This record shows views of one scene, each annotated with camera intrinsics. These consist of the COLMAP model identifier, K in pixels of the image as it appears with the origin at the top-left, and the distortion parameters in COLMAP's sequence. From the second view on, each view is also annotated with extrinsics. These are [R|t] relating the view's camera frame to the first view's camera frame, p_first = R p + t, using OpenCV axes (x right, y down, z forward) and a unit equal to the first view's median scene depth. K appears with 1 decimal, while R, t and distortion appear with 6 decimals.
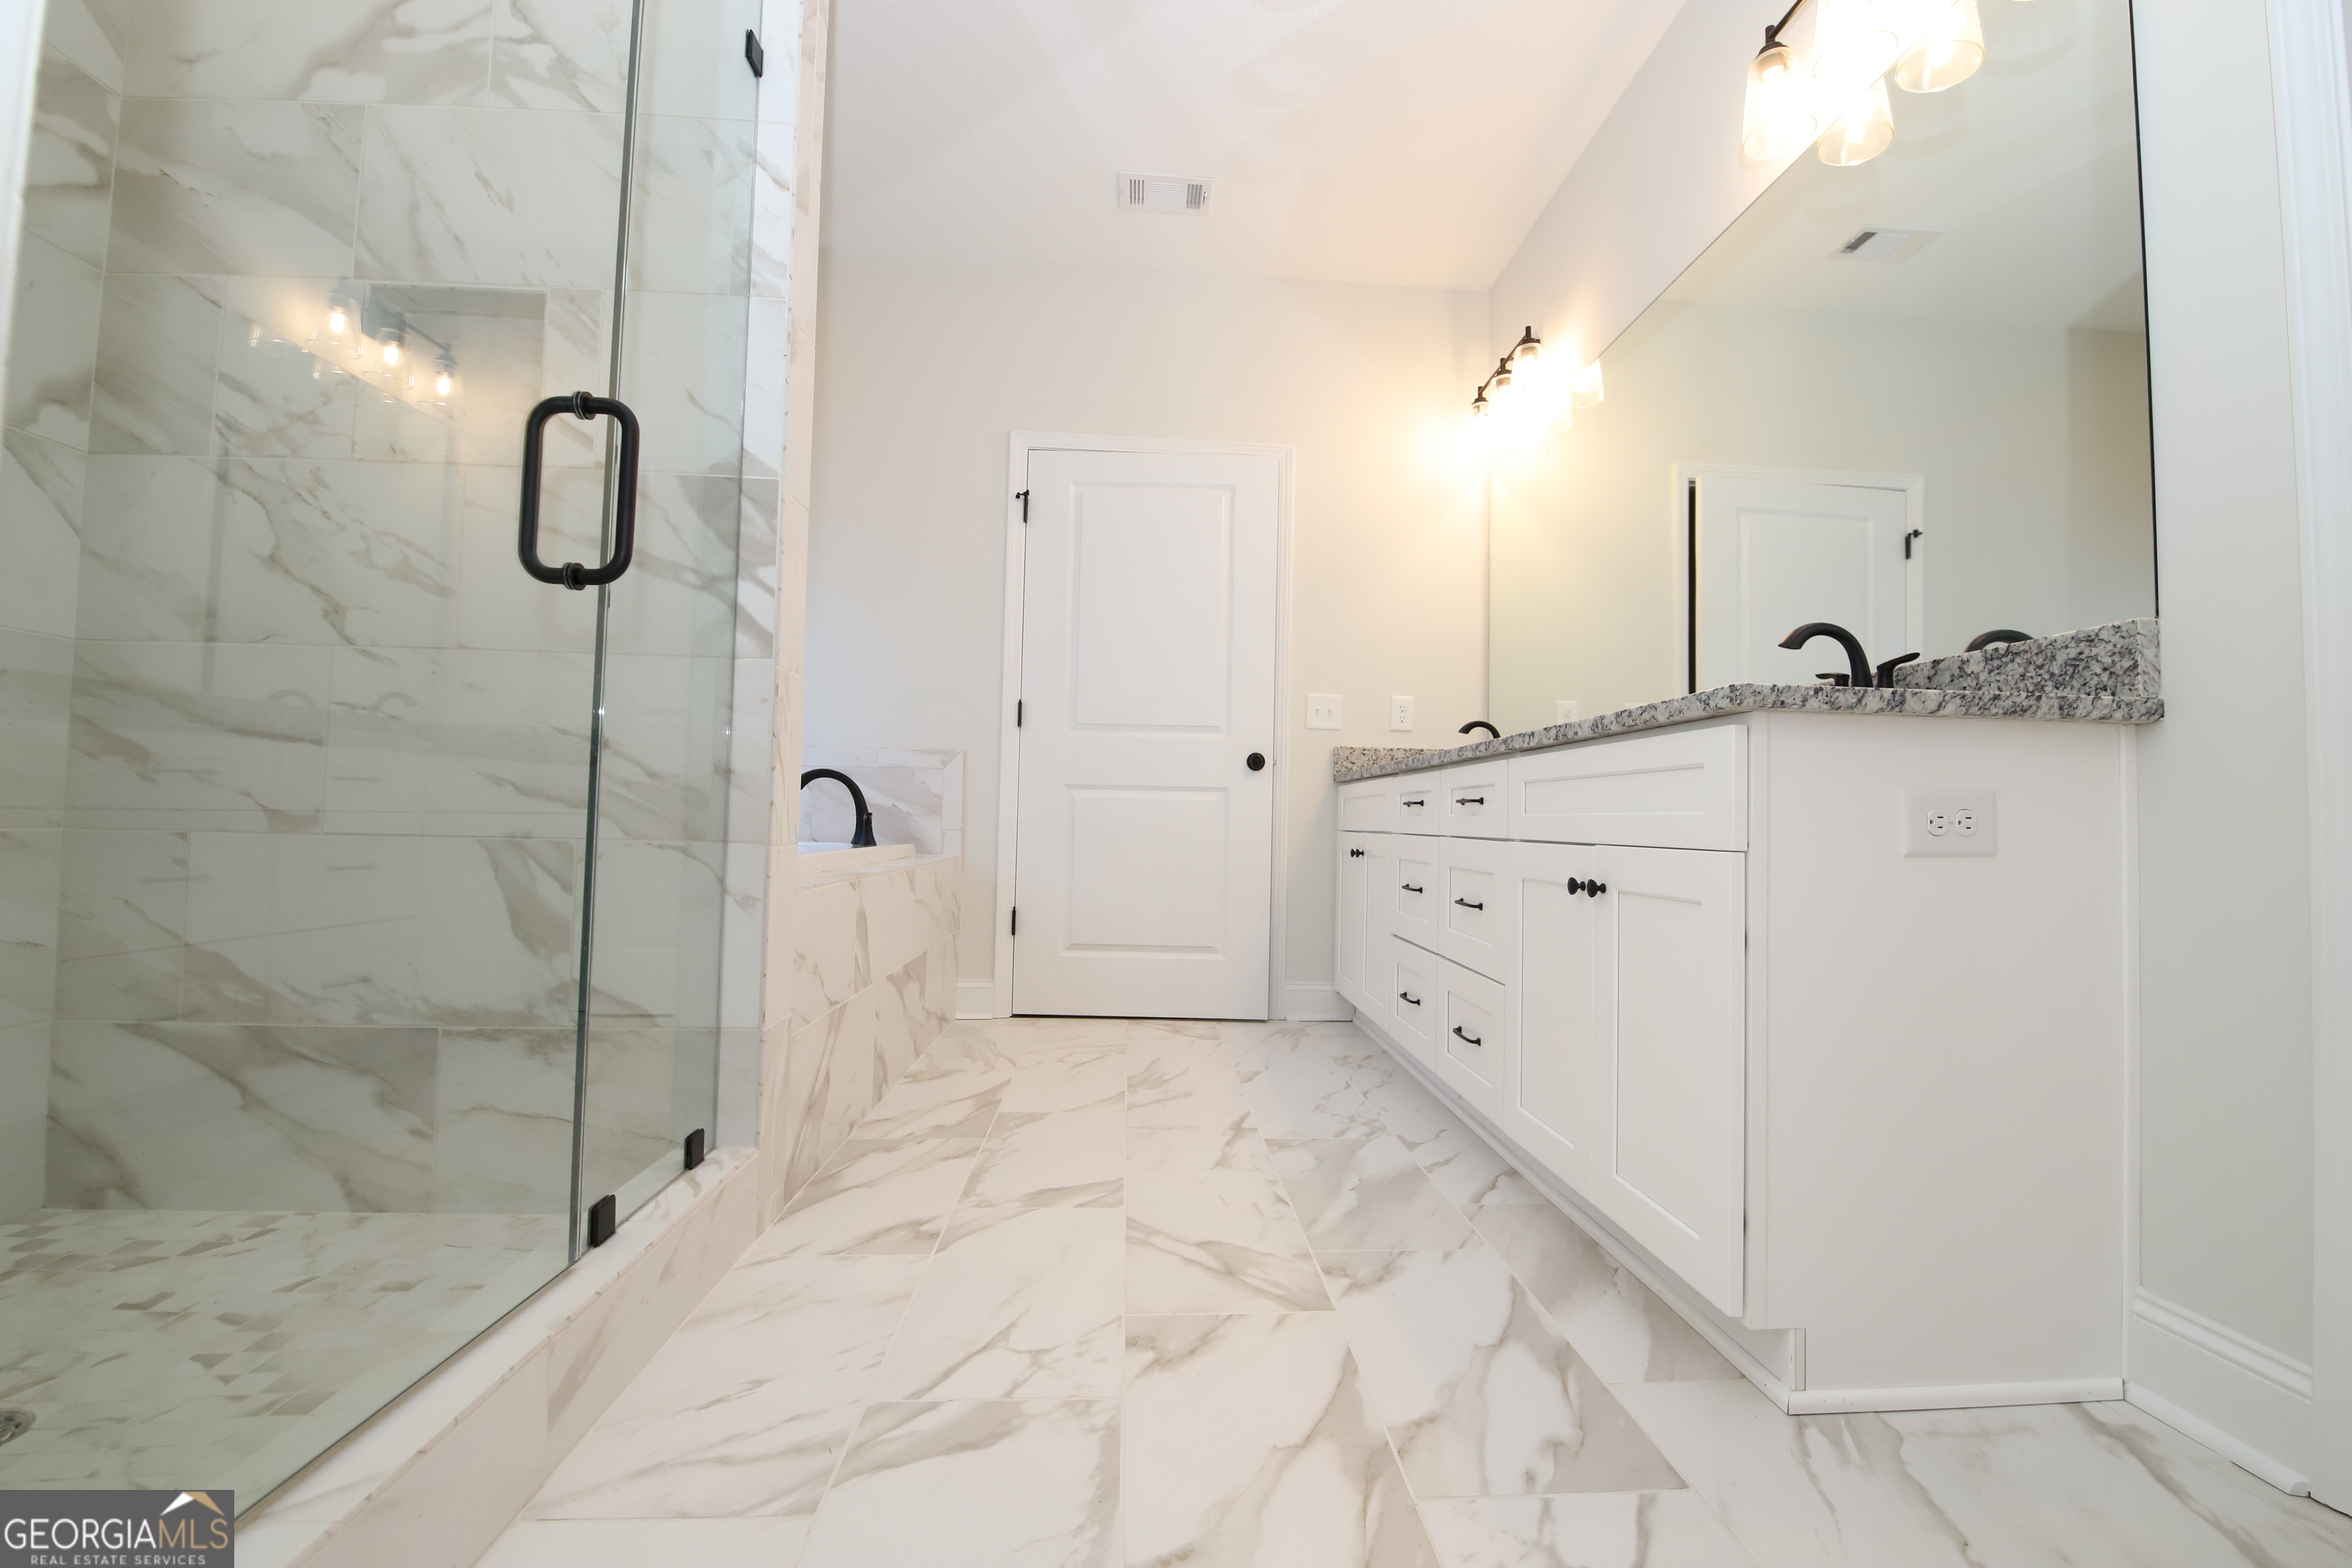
lens RADIAL K [[1032.7, 0, 1184.2], [0, 1032.7, 745.6], [0, 0, 1]] dist [-0.016038, -0.000929]
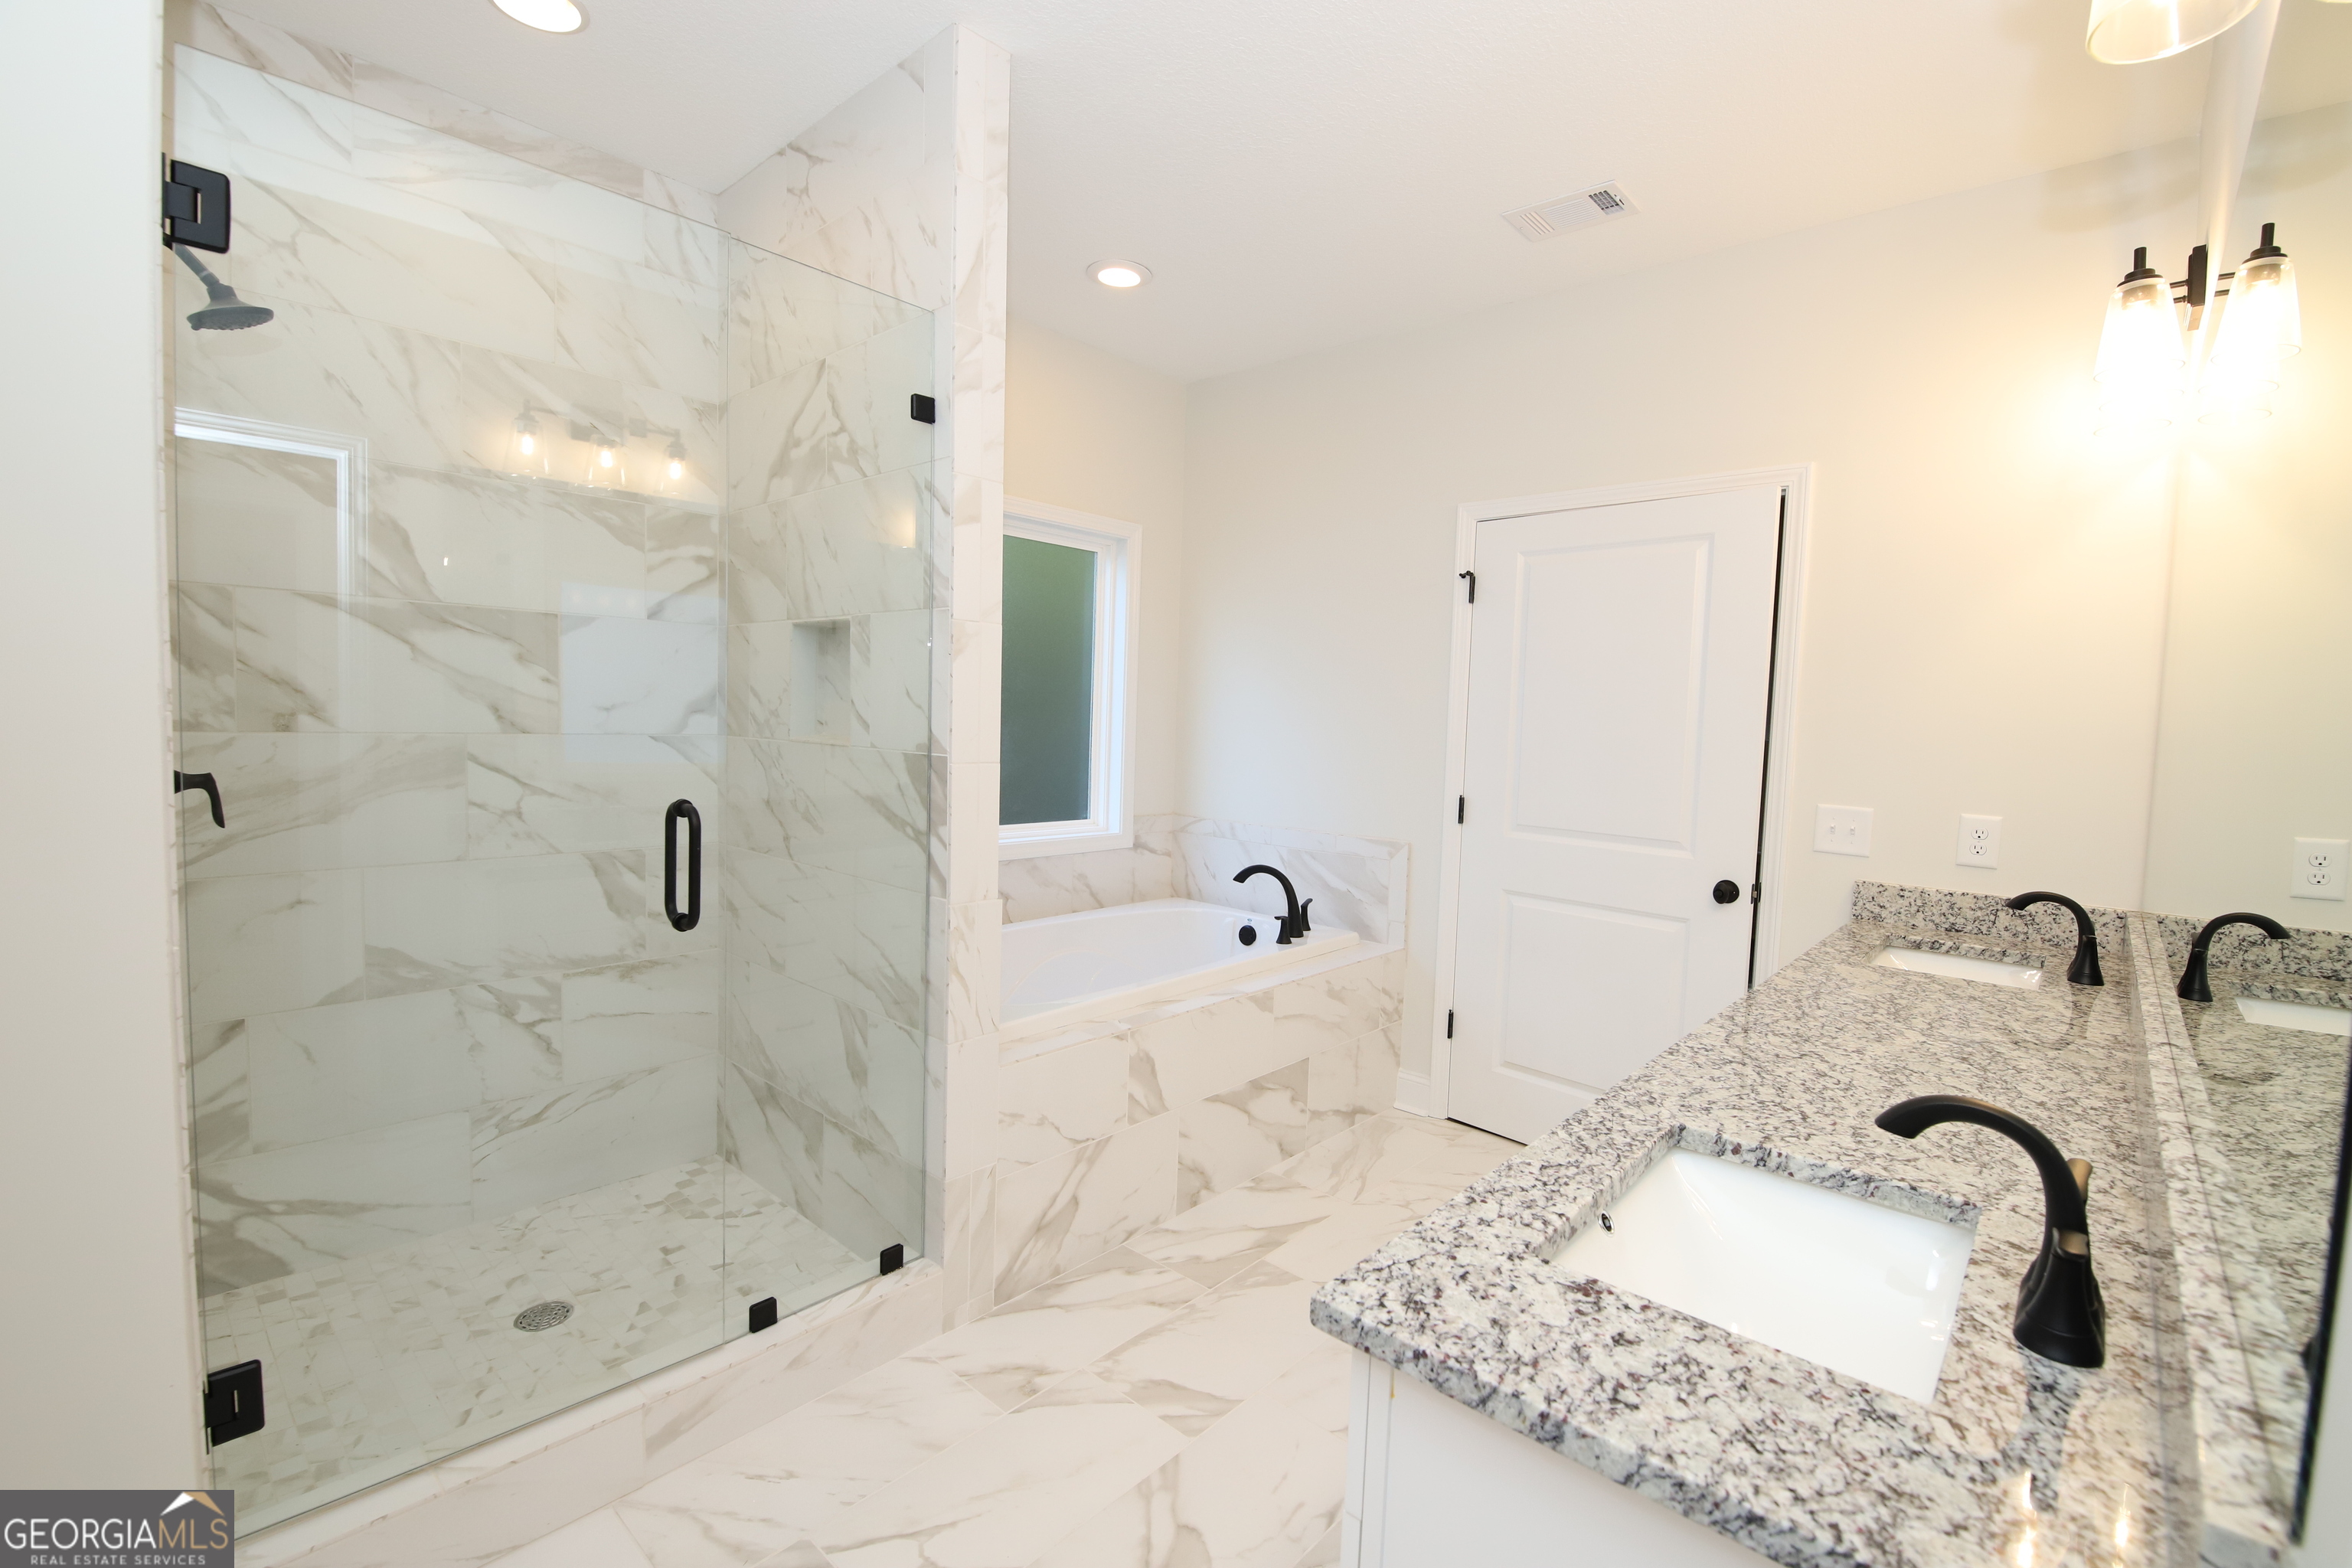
lens RADIAL K [[1016.2, 0, 1176.8], [0, 1016.2, 736.7], [0, 0, 1]] dist [-0.010062, -0.000416]
pose [[0.692043, 0.020130, -0.721575, 0.694320], [0.039055, 0.997103, 0.065273, -0.351820], [0.720799, -0.073353, 0.689252, 0.346513]]
